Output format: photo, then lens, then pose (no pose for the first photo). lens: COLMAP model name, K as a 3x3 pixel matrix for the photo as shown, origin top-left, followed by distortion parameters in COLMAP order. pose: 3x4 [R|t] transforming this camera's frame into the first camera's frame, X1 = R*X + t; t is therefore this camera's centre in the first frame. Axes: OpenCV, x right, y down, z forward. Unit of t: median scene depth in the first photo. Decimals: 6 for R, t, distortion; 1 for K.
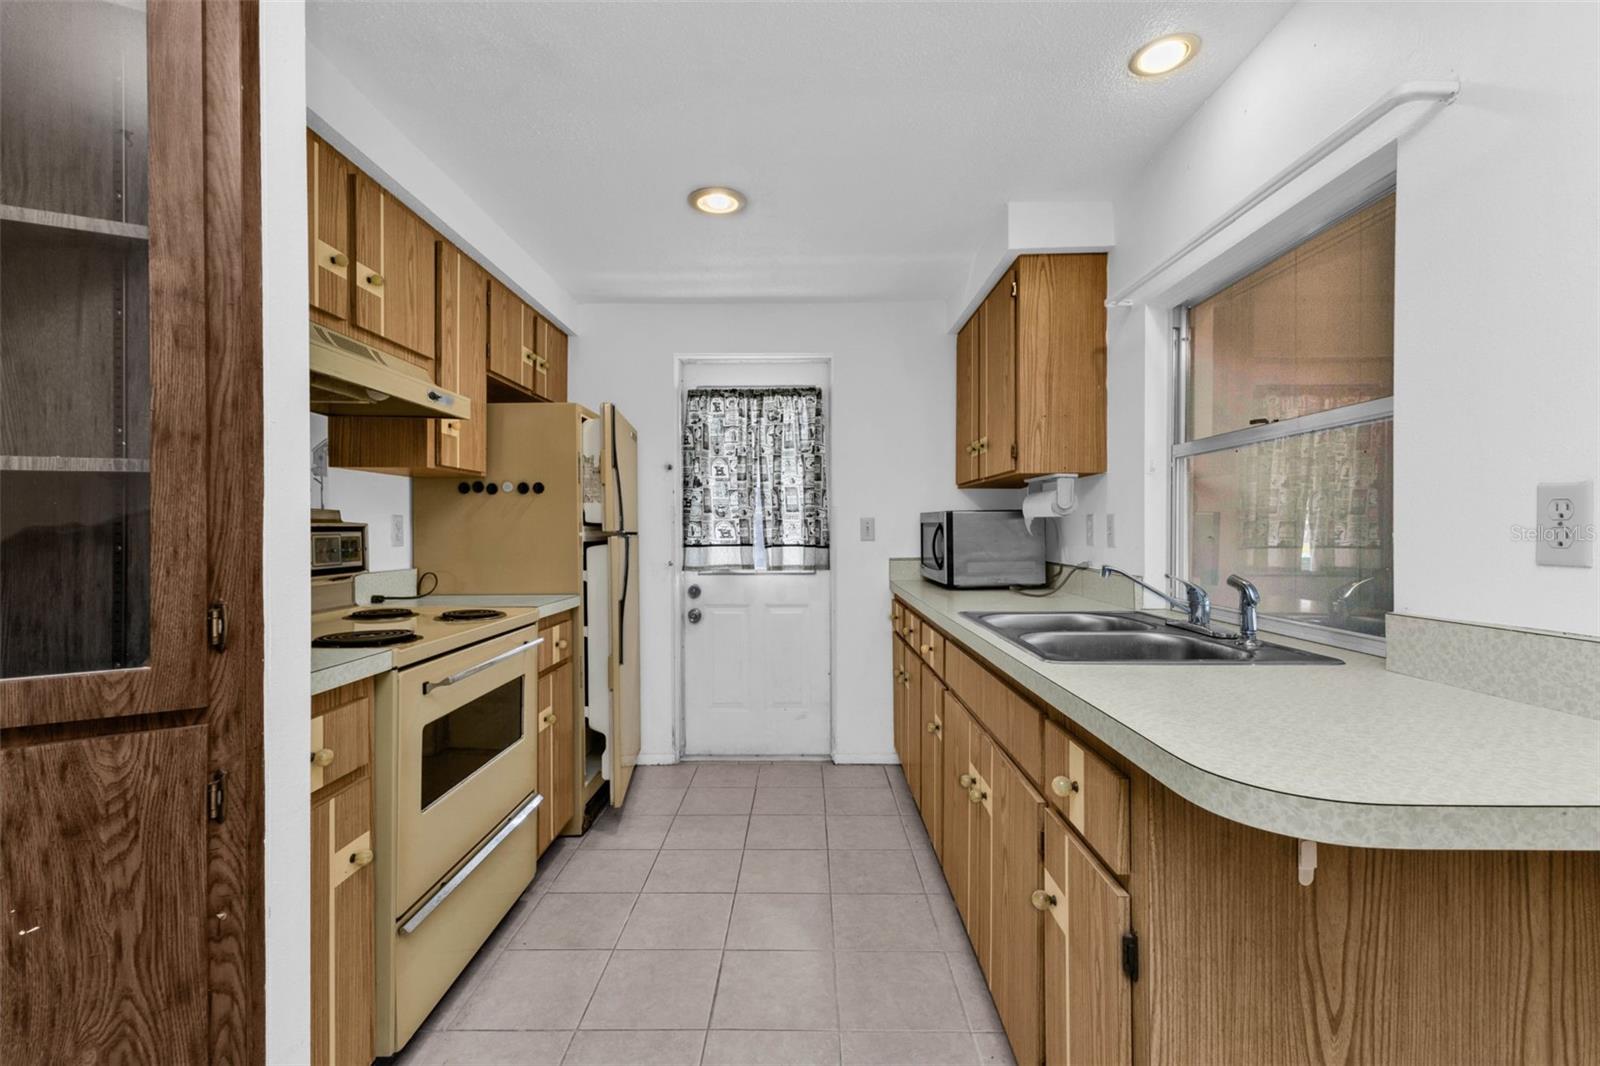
lens RADIAL K [[688.5, 0, 804.6], [0, 688.5, 528.6], [0, 0, 1]] dist [0.001121, 0.000081]
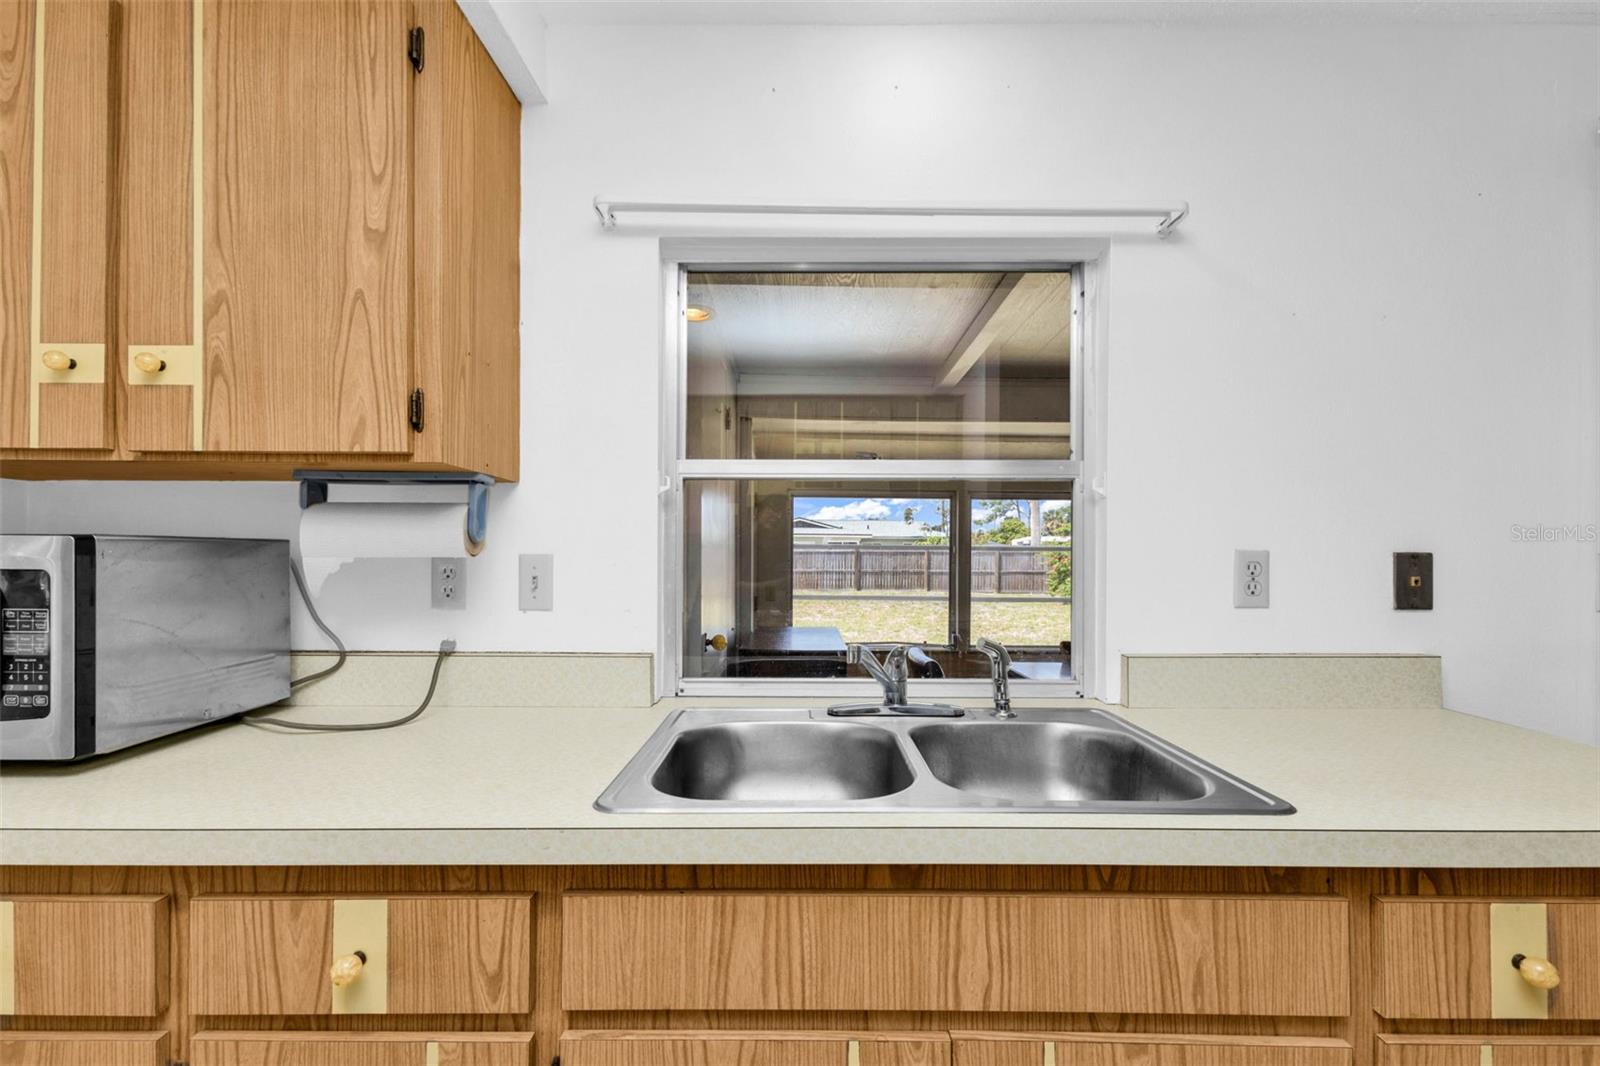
lens RADIAL K [[689.4, 0, 804.9], [0, 689.4, 558.7], [0, 0, 1]] dist [0.001148, 0.000052]
pose [[-0.008888, 0.003526, 0.999954, -0.144908], [-0.003740, 0.999987, -0.003560, -0.017030], [-0.999954, -0.003771, -0.008875, 0.760914]]
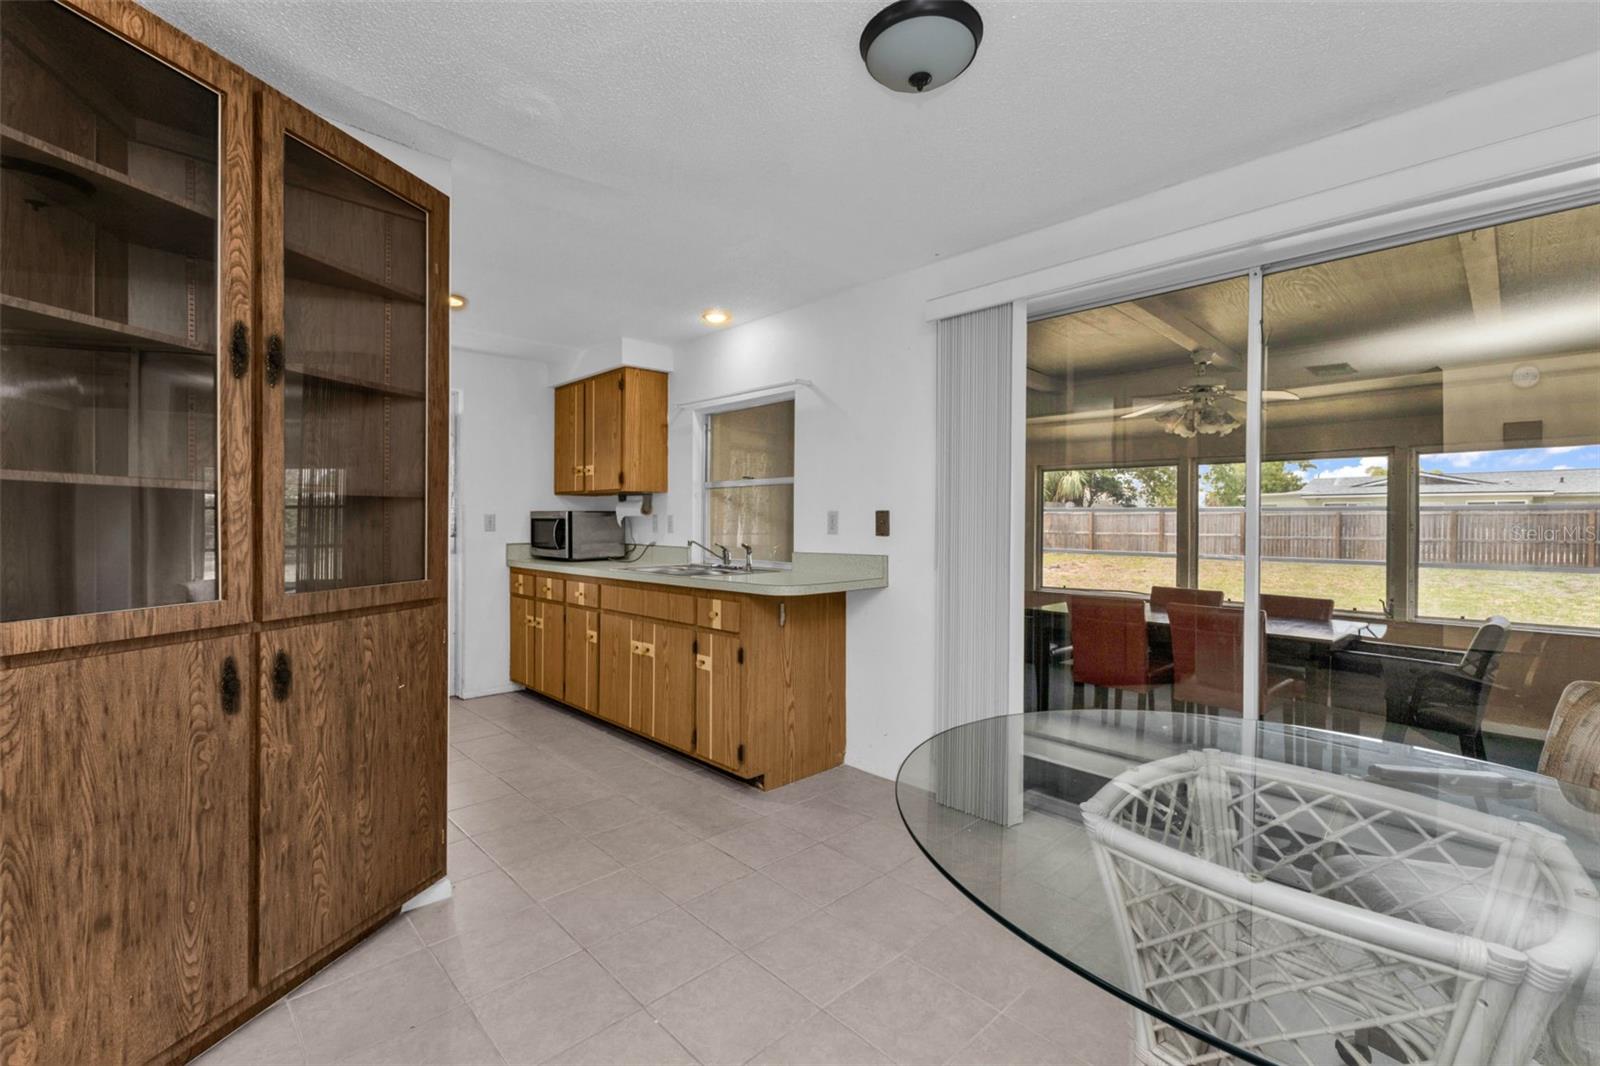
lens RADIAL K [[678.4, 0, 805.0], [0, 678.4, 522.0], [0, 0, 1]] dist [0.000819, -0.000026]
pose [[0.709374, 0.007570, 0.704792, -0.575471], [-0.006730, 0.999969, -0.003967, 0.001288], [-0.704800, -0.001929, 0.709403, -0.541044]]
